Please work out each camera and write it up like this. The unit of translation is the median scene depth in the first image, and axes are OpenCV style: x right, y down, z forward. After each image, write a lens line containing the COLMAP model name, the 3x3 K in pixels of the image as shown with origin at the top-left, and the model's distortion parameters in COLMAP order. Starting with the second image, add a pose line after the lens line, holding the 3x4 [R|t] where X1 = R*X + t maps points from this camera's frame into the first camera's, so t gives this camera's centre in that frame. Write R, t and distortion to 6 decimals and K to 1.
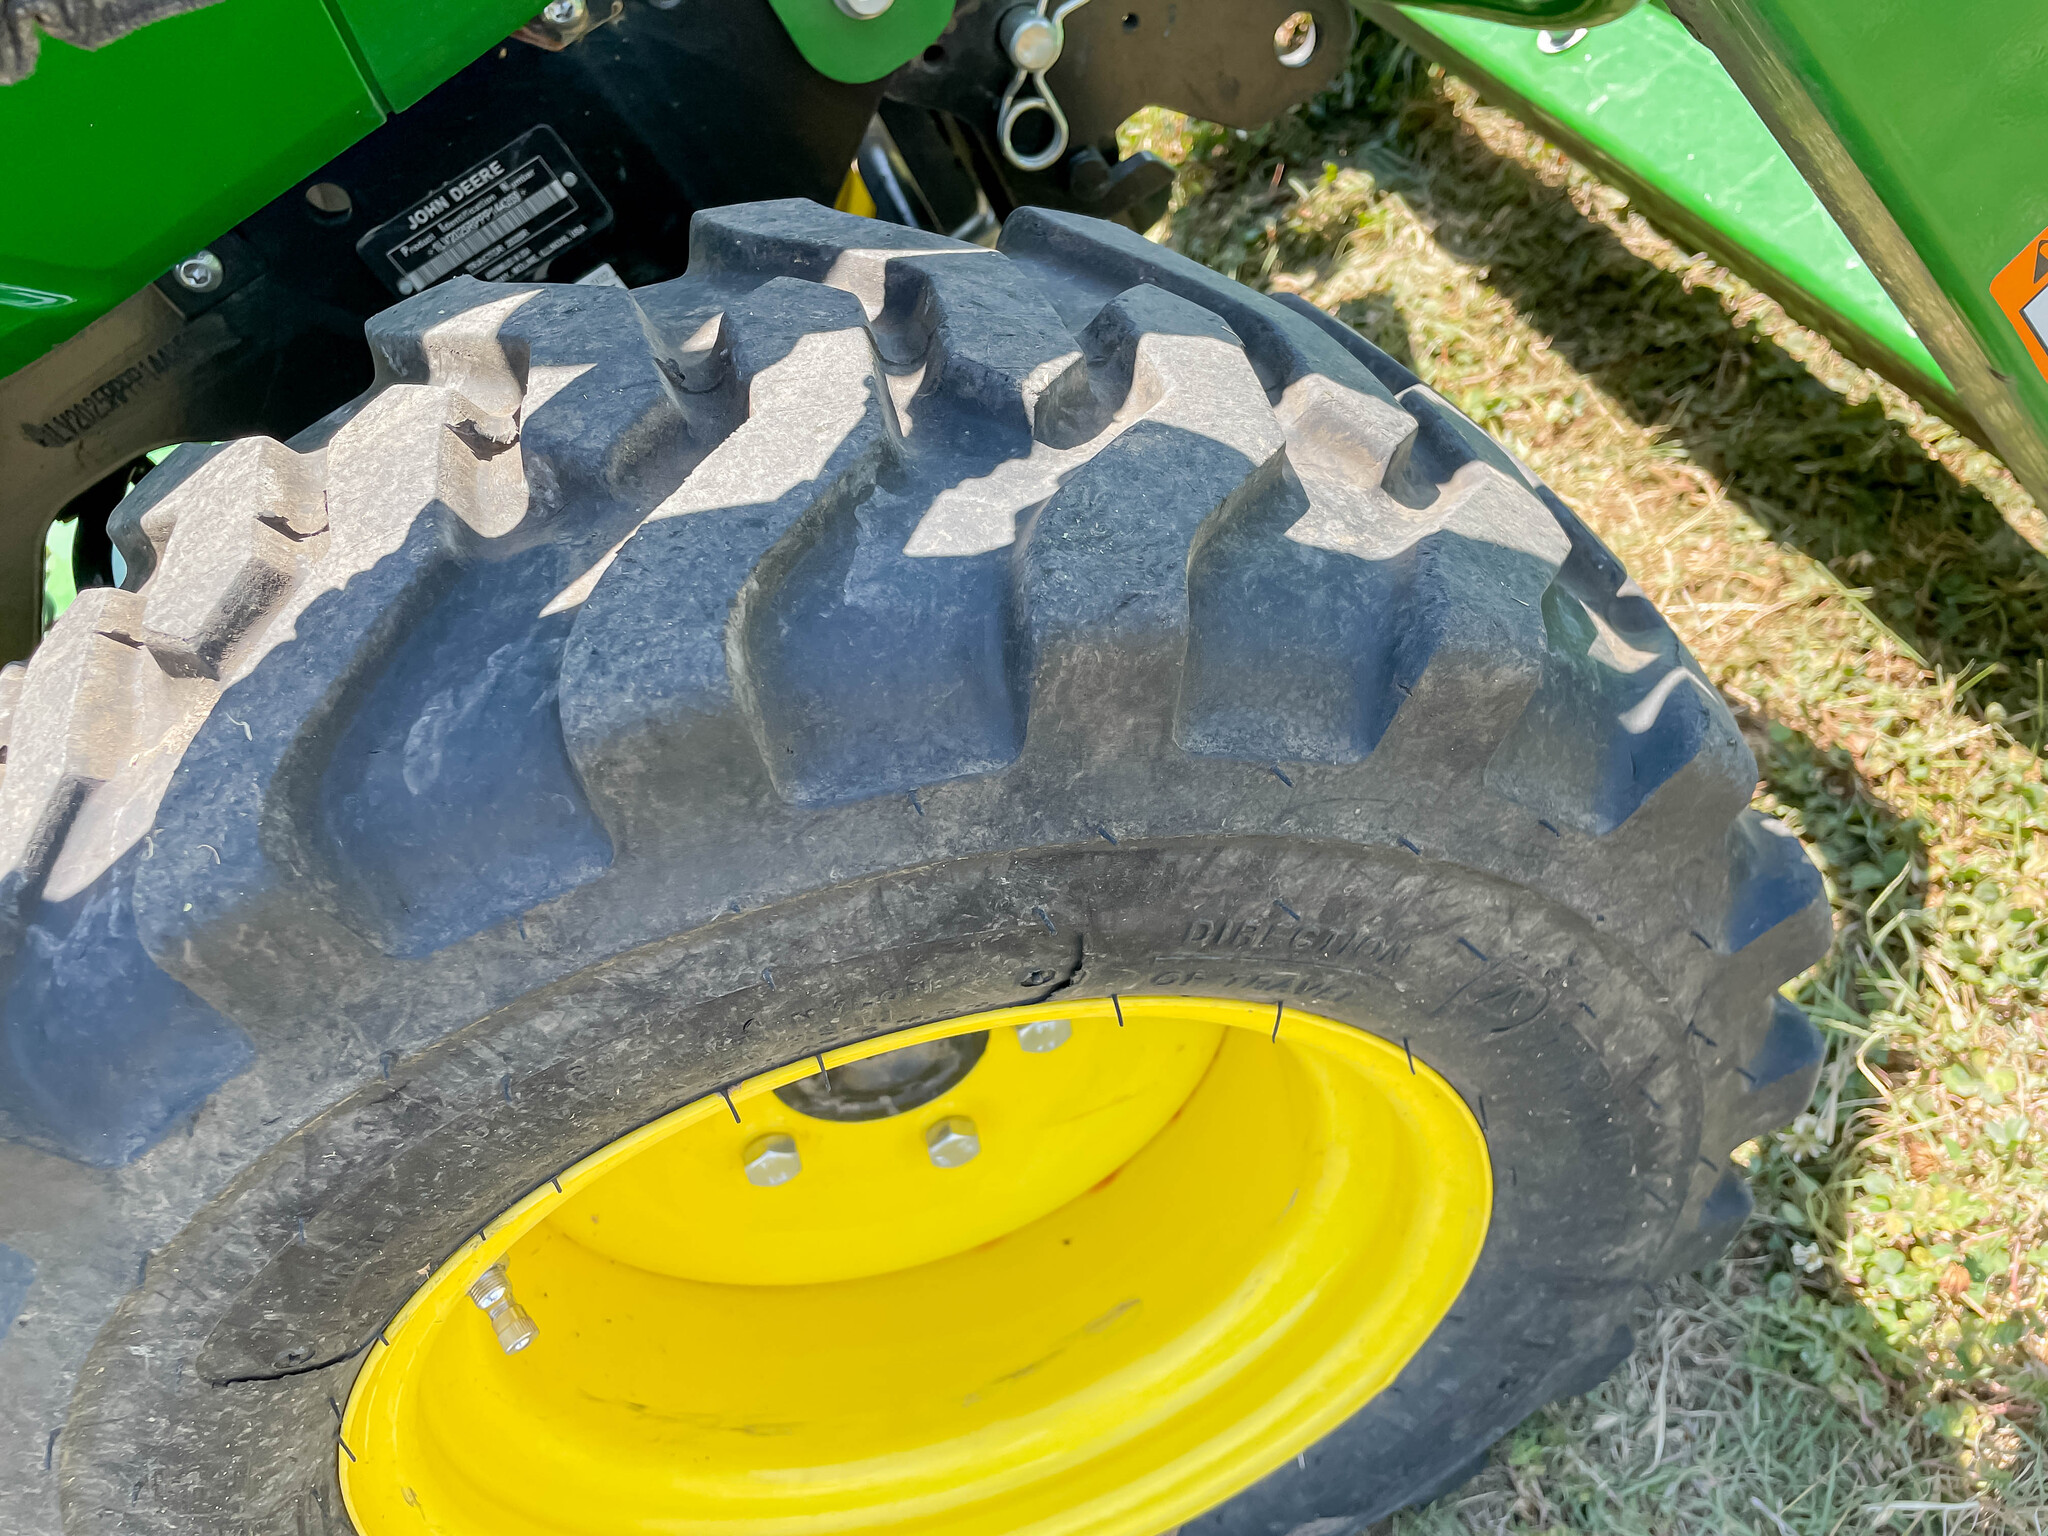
lens RADIAL K [[1547.6, 0, 1018.0], [0, 1547.6, 748.4], [0, 0, 1]] dist [0.099033, -0.144491]
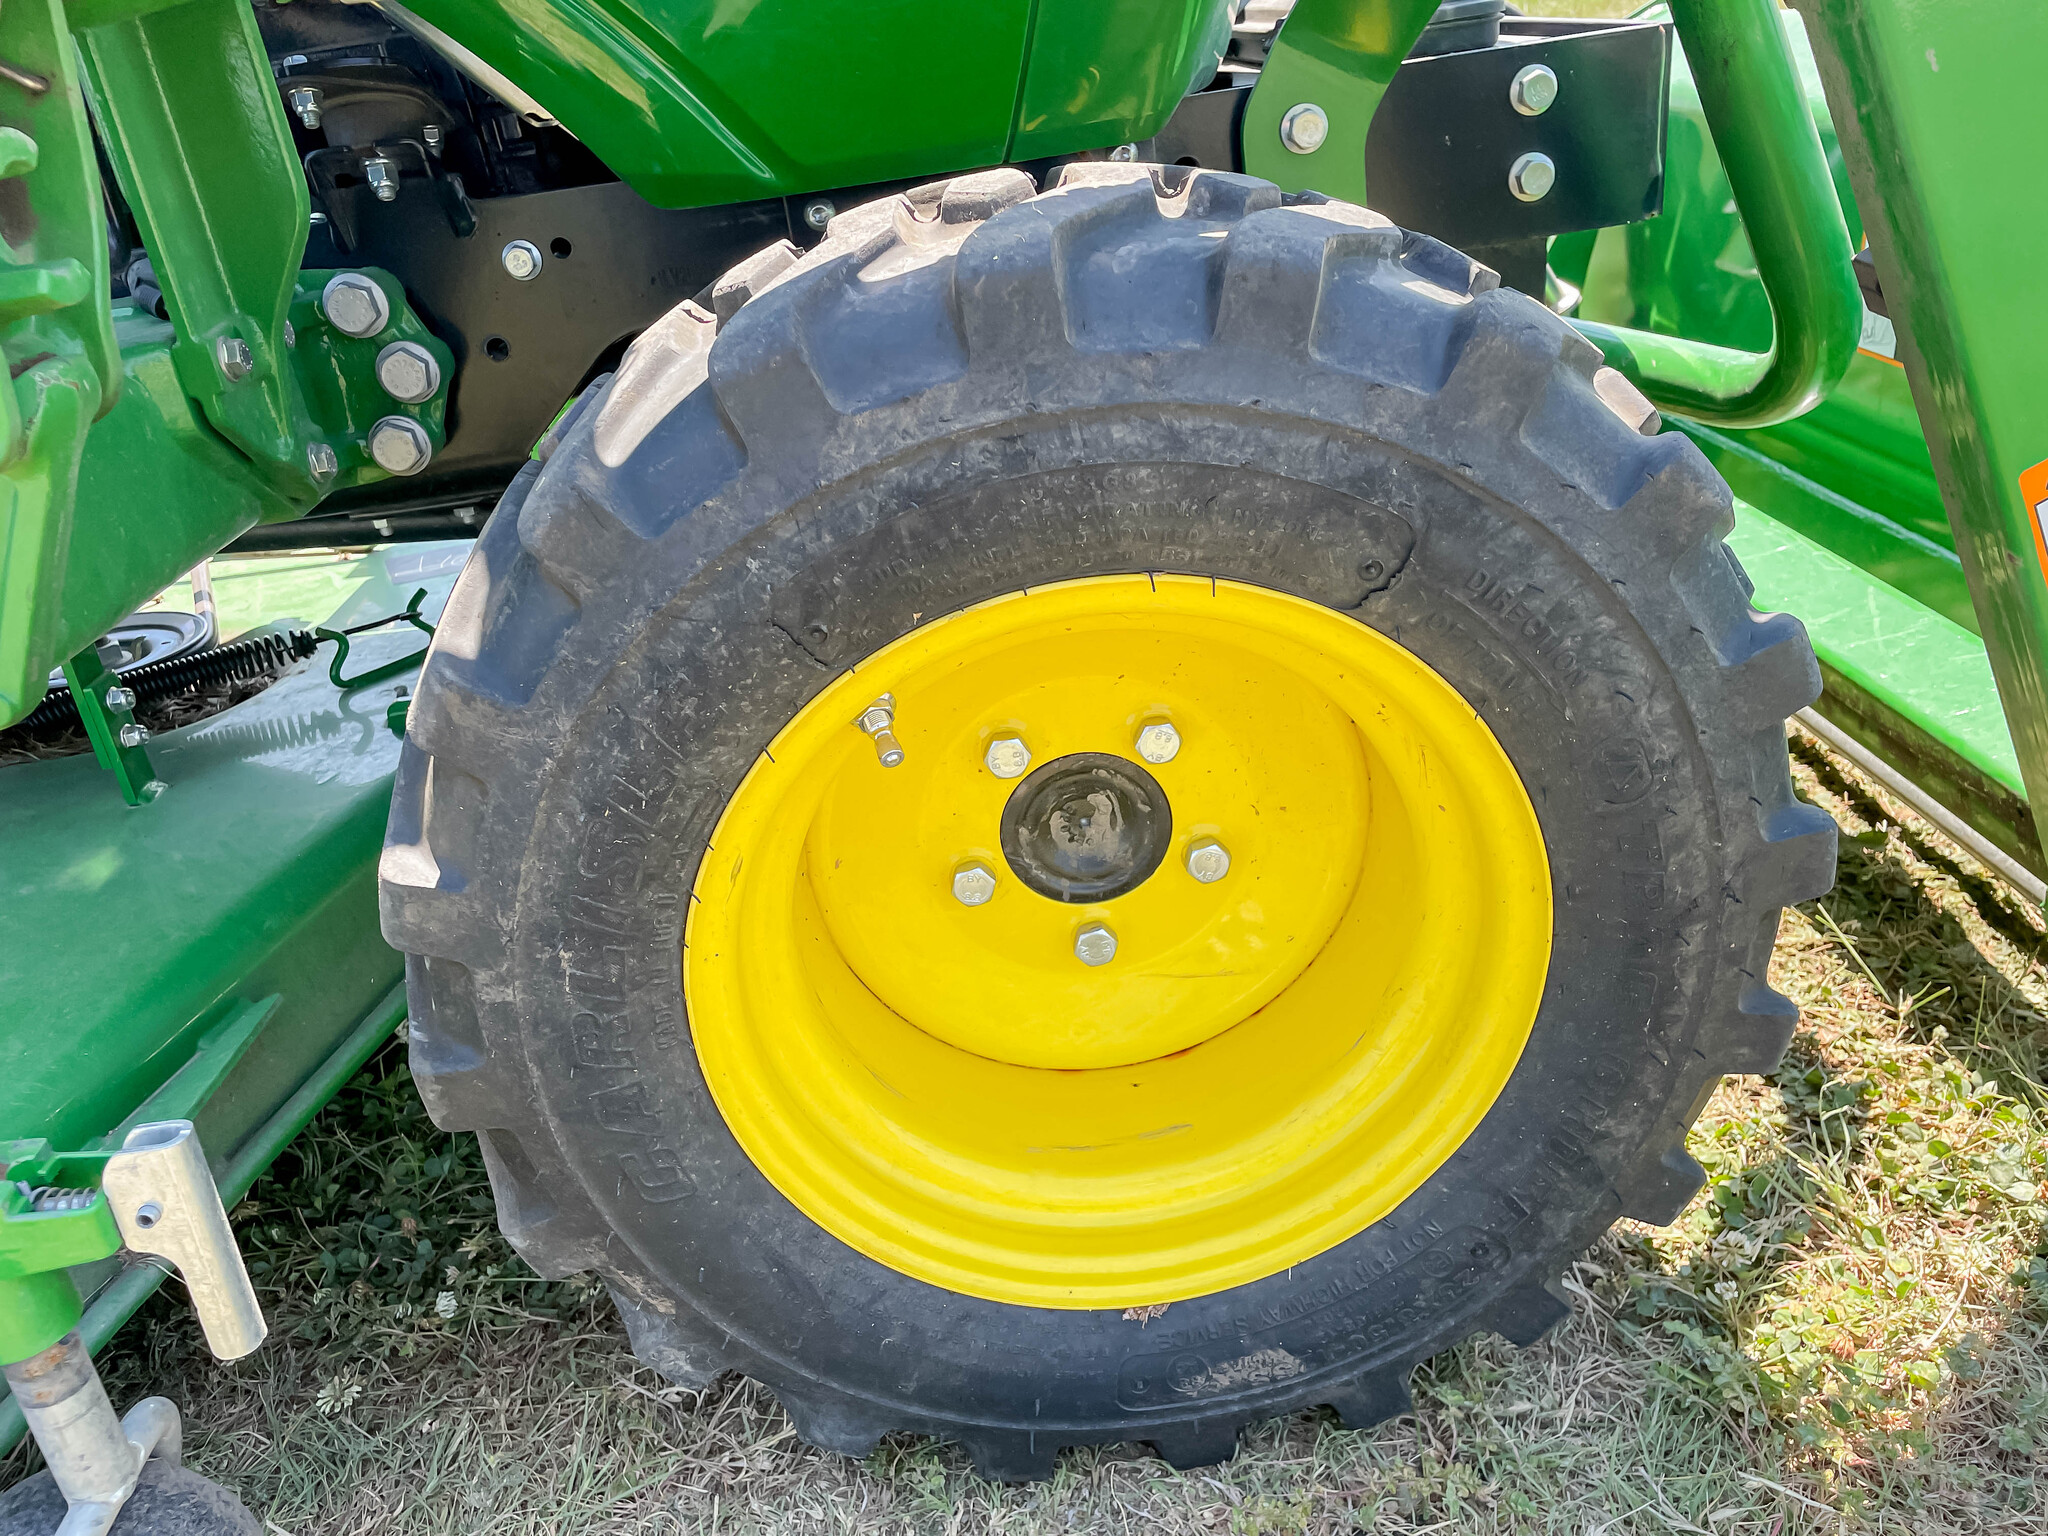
lens RADIAL K [[1547.6, 0, 1018.0], [0, 1547.6, 748.4], [0, 0, 1]] dist [0.099033, -0.144491]
pose [[0.930259, 0.364819, -0.039060, -0.175140], [-0.357766, 0.878324, -0.317097, 0.846713], [-0.081375, 0.308956, 0.947589, -0.368800]]
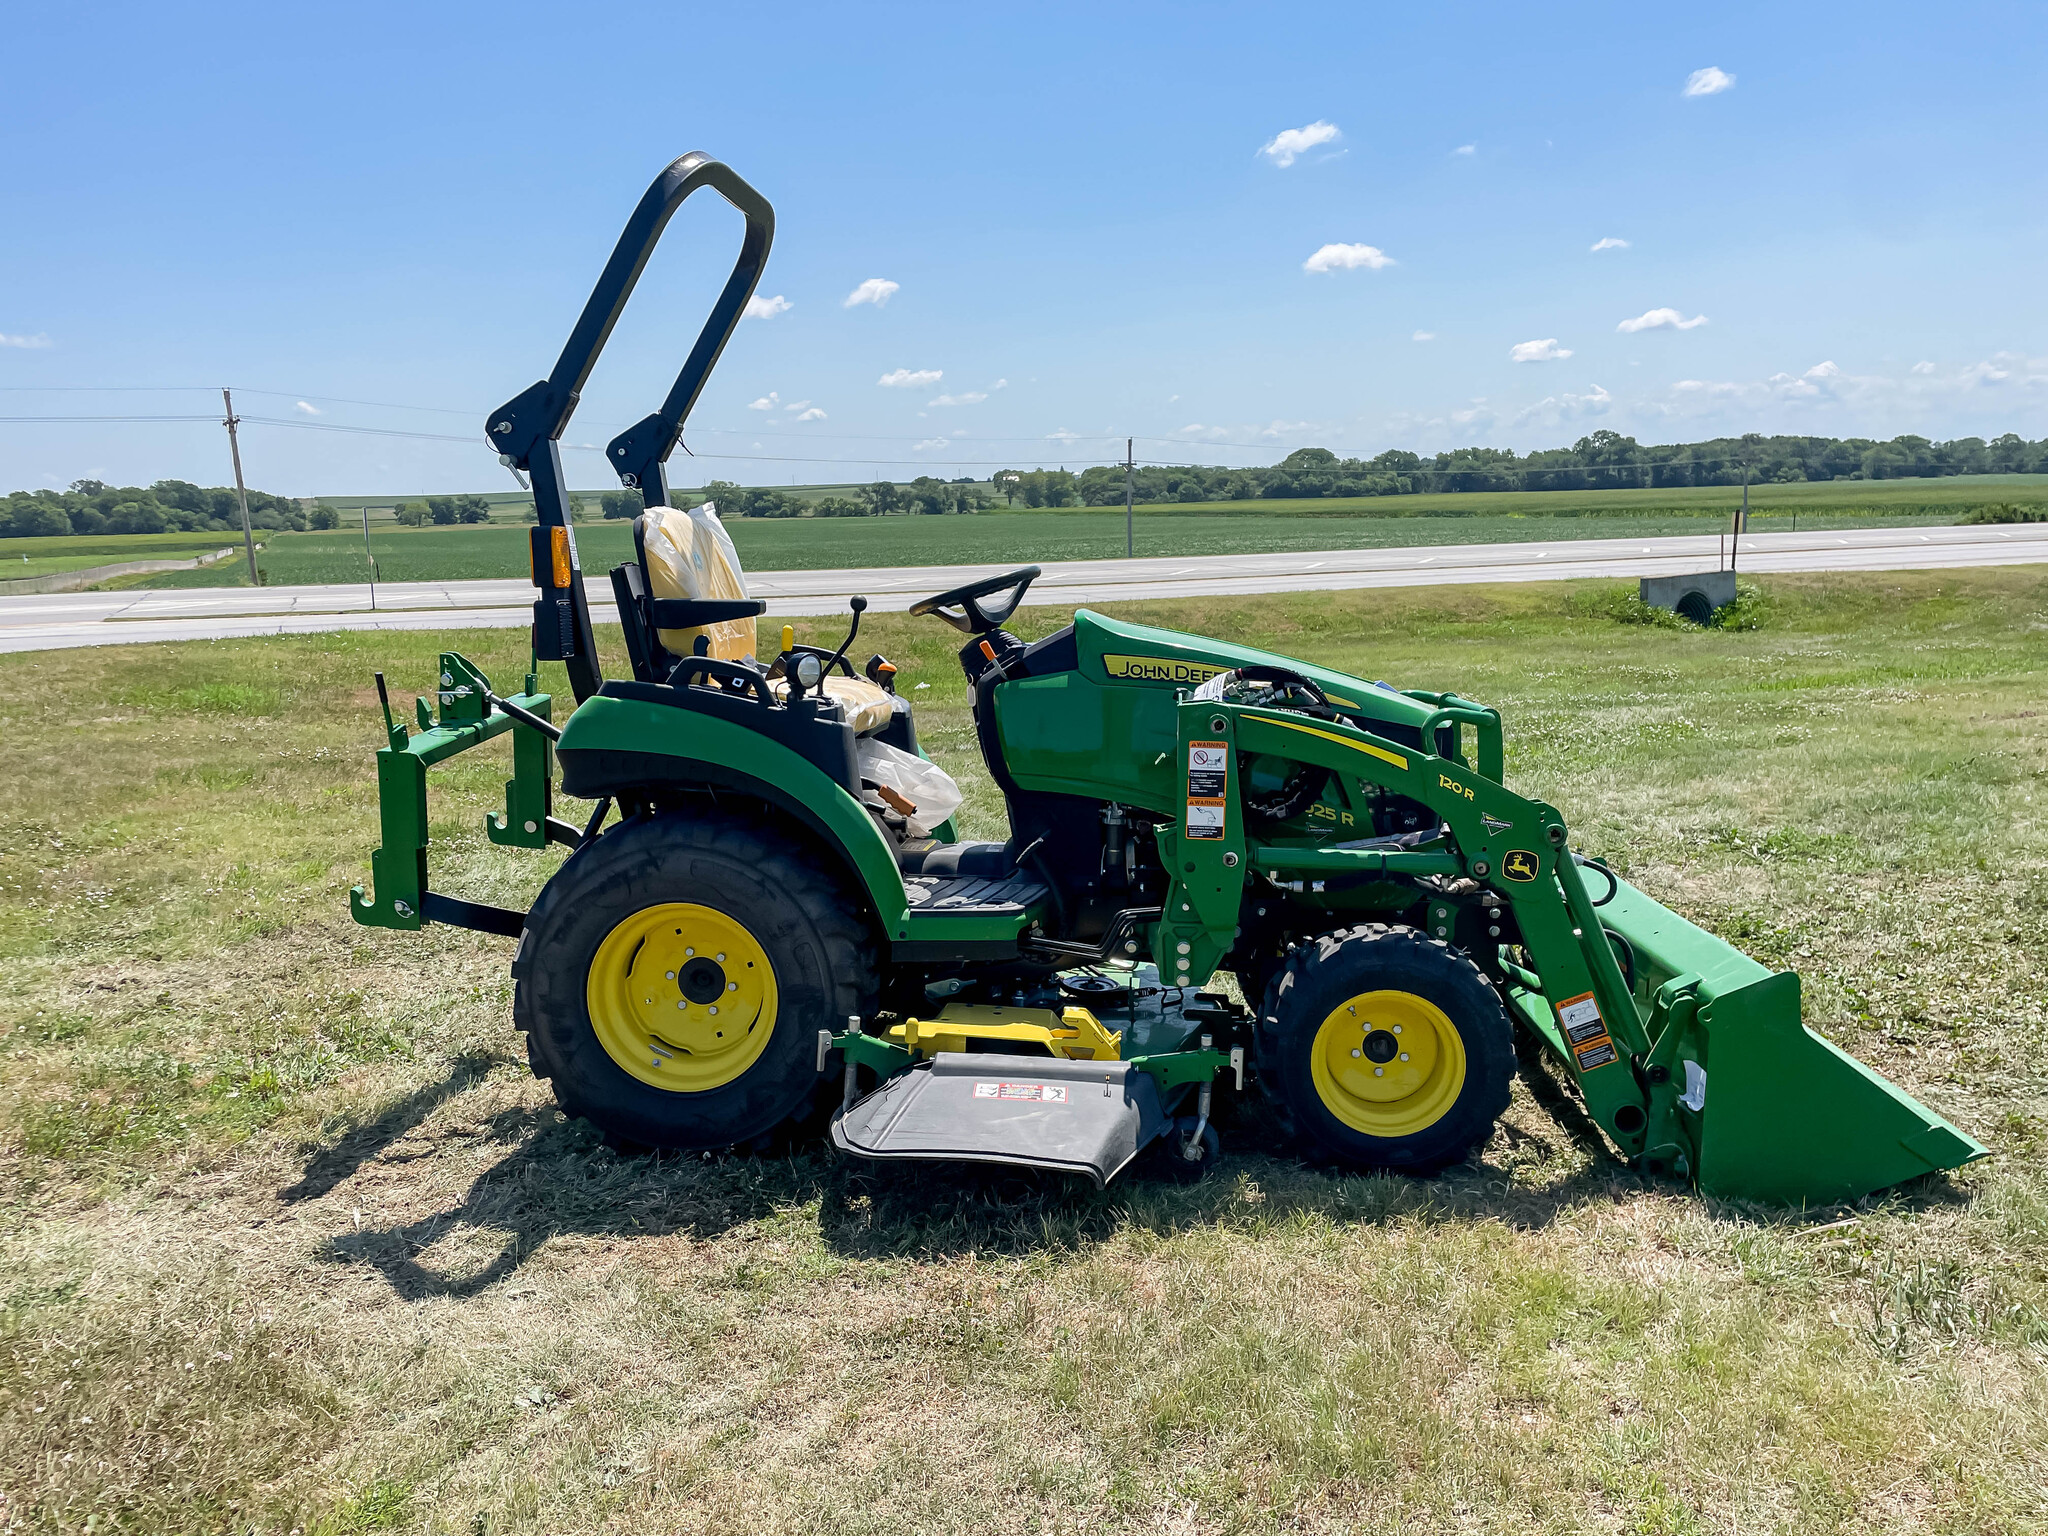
lens RADIAL K [[1548.3, 0, 1024.0], [0, 1548.3, 768.0], [0, 0, 1]] dist [0.088743, -0.112241]
pose [[0.839831, 0.465167, -0.279829, -0.086005], [-0.540291, 0.666281, -0.513960, 5.357694], [-0.052632, 0.582828, 0.810889, -7.331590]]
